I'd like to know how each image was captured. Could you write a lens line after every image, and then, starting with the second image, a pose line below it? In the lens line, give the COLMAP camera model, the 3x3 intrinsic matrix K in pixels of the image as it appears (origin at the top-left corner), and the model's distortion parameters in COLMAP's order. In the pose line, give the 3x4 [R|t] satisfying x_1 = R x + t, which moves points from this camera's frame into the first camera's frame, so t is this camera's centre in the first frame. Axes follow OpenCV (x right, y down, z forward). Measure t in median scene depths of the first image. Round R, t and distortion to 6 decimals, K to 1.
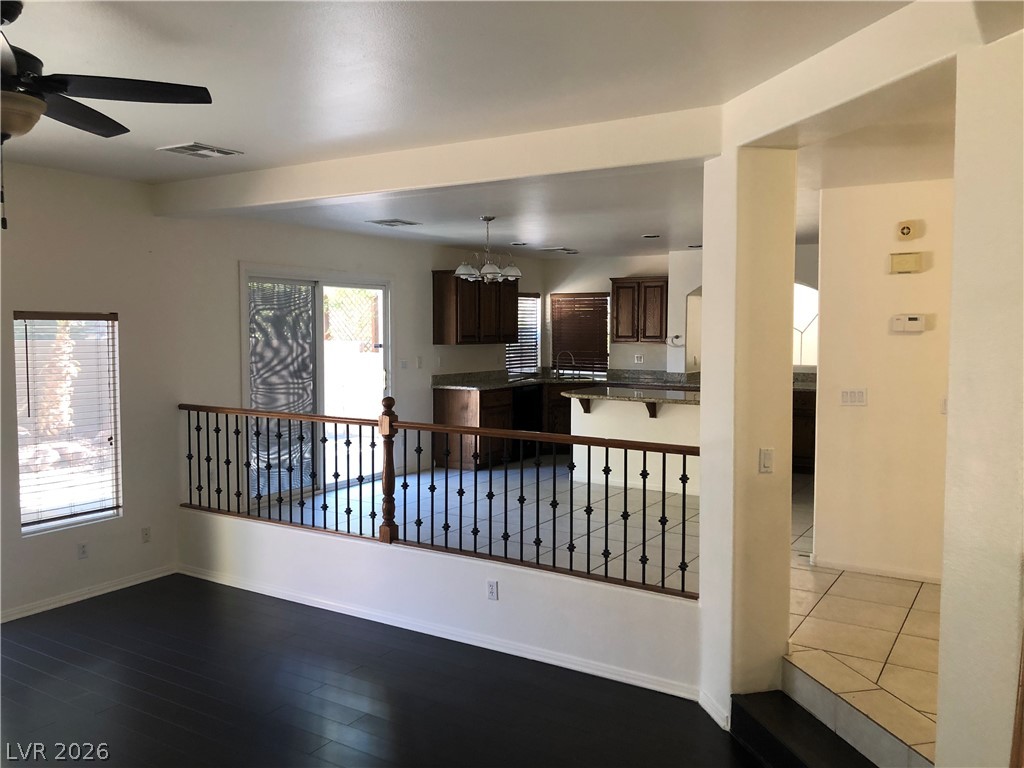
lens RADIAL K [[839.5, 0, 513.8], [0, 839.5, 375.8], [0, 0, 1]] dist [0.014505, 0.005055]
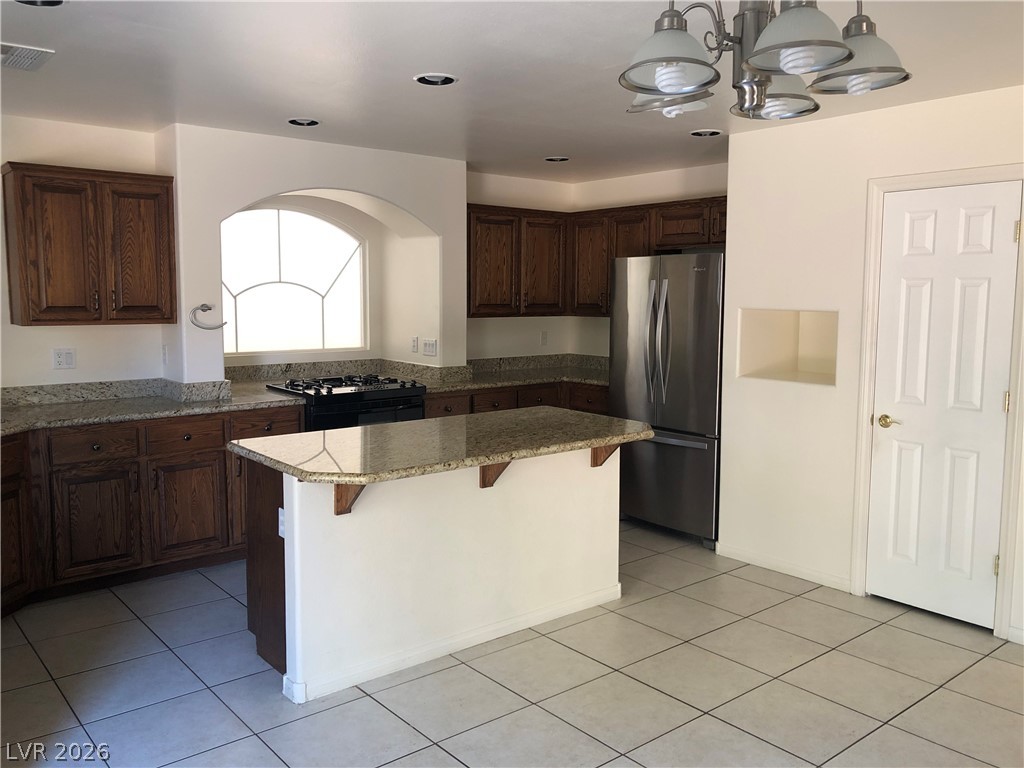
lens RADIAL K [[839.5, 0, 513.8], [0, 839.5, 375.8], [0, 0, 1]] dist [0.014505, 0.005055]
pose [[0.320678, -0.095891, 0.942322, -0.216235], [0.048189, 0.995226, 0.084875, -0.042613], [-0.945962, 0.018192, 0.323768, 0.724578]]
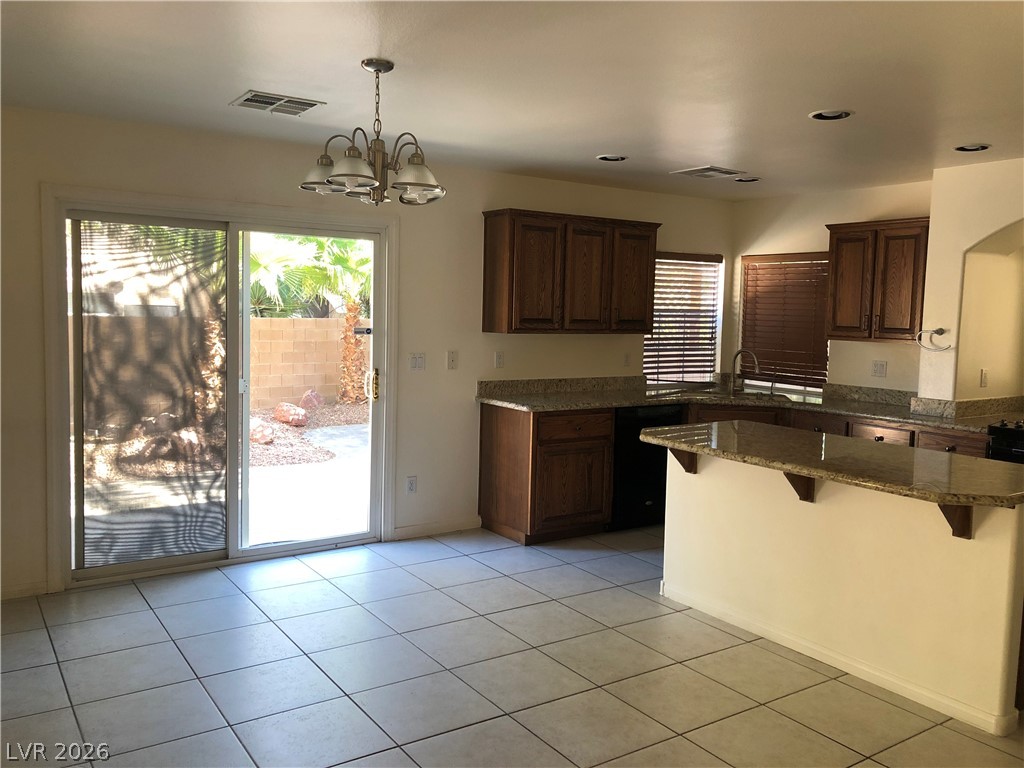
lens RADIAL K [[839.5, 0, 513.8], [0, 839.5, 375.8], [0, 0, 1]] dist [0.014505, 0.005055]
pose [[0.912249, 0.051422, -0.406396, 0.177716], [-0.044833, 0.998663, 0.025726, -0.021636], [0.407175, -0.005249, 0.913335, 0.439216]]
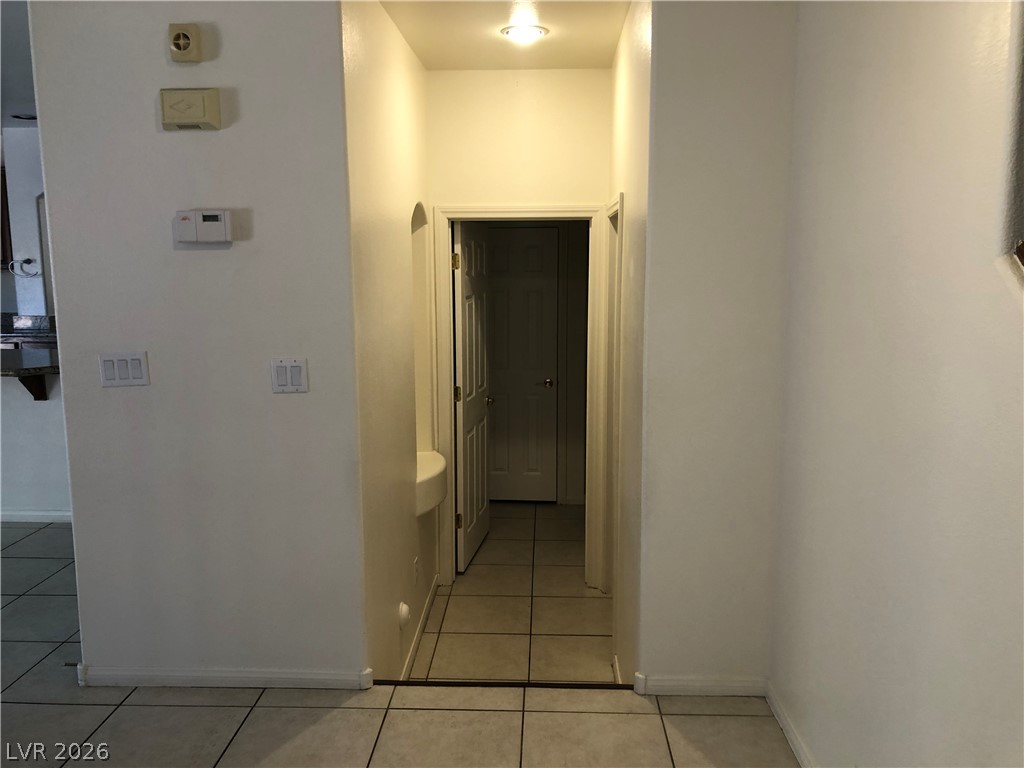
lens RADIAL K [[839.5, 0, 513.8], [0, 839.5, 375.8], [0, 0, 1]] dist [0.014505, 0.005055]
pose [[0.872633, -0.077637, 0.482166, 0.213547], [0.035730, 0.994787, 0.095513, -0.007316], [-0.487067, -0.066120, 0.870858, 0.250692]]
